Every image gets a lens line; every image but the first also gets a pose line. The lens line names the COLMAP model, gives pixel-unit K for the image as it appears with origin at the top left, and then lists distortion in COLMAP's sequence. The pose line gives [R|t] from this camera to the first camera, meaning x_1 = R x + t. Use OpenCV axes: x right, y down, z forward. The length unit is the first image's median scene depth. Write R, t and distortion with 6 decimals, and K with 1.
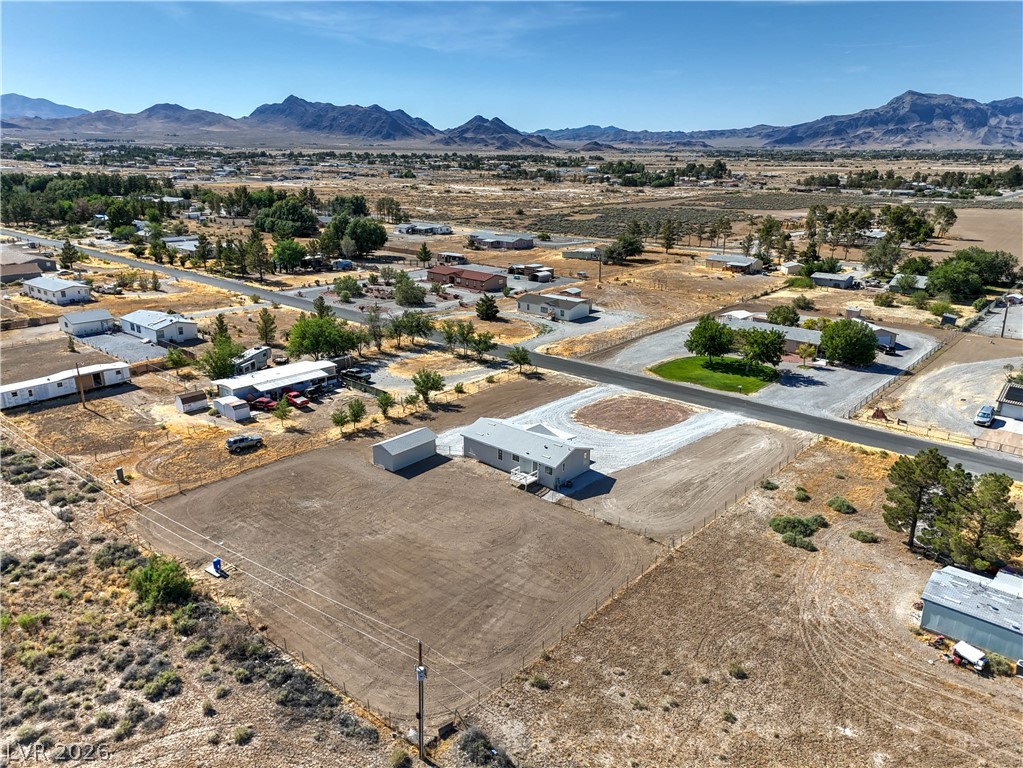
lens RADIAL K [[743.1, 0, 511.5], [0, 743.1, 384.0], [0, 0, 1]] dist [0.106149, -0.075723]
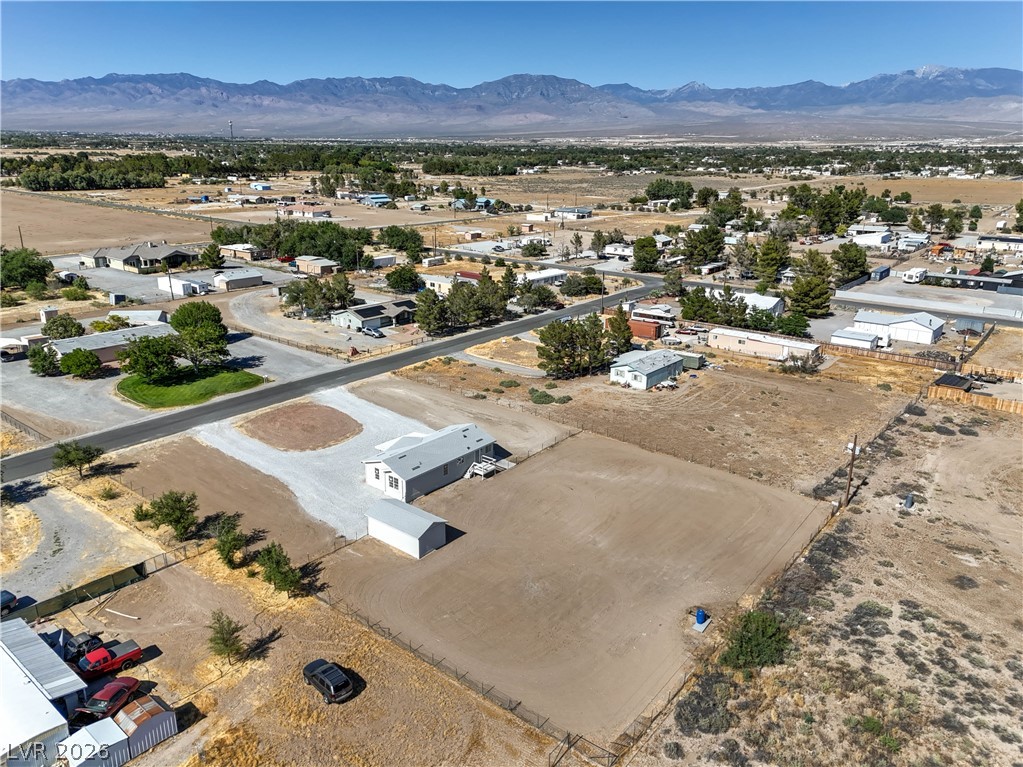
lens RADIAL K [[743.1, 0, 511.5], [0, 743.1, 383.5], [0, 0, 1]] dist [0.106149, -0.075723]
pose [[-0.029843, -0.318044, 0.947606, -0.697396], [0.289822, 0.904549, 0.312720, -0.218326], [-0.956615, 0.283970, 0.065181, 0.657293]]
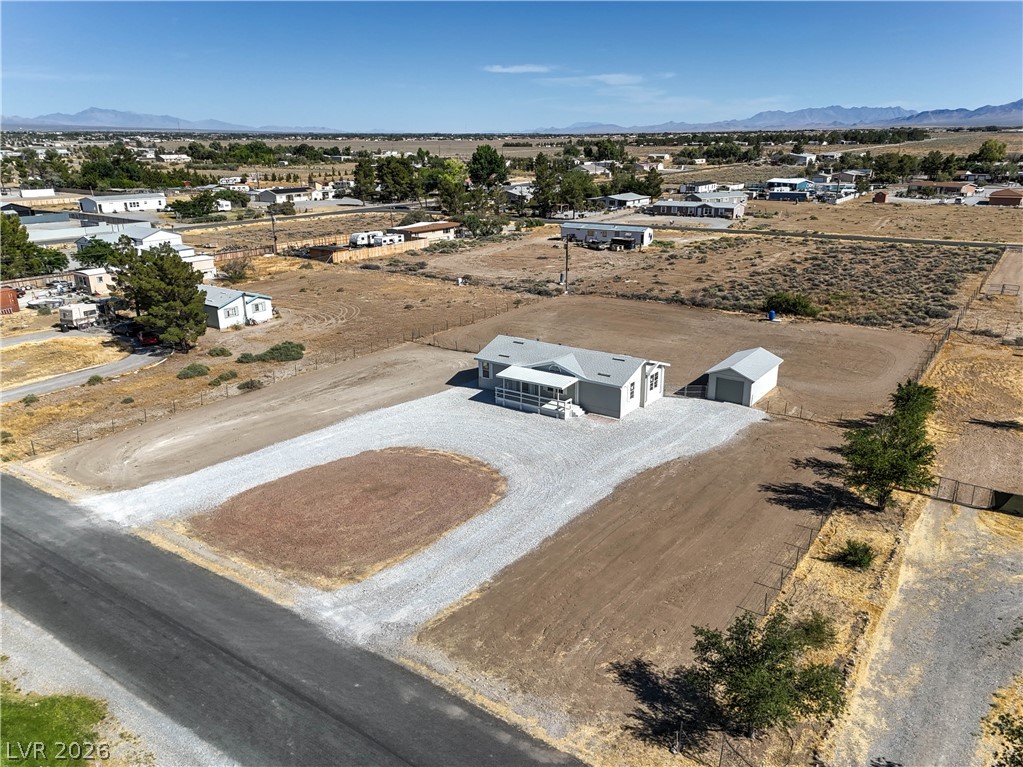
lens RADIAL K [[751.9, 0, 511.5], [0, 751.9, 383.5], [0, 0, 1]] dist [0.105446, -0.077729]
pose [[-0.995451, 0.026403, -0.091547, 0.112109], [-0.032014, 0.812285, 0.582381, -0.256440], [0.089738, 0.582663, -0.807745, 1.277775]]
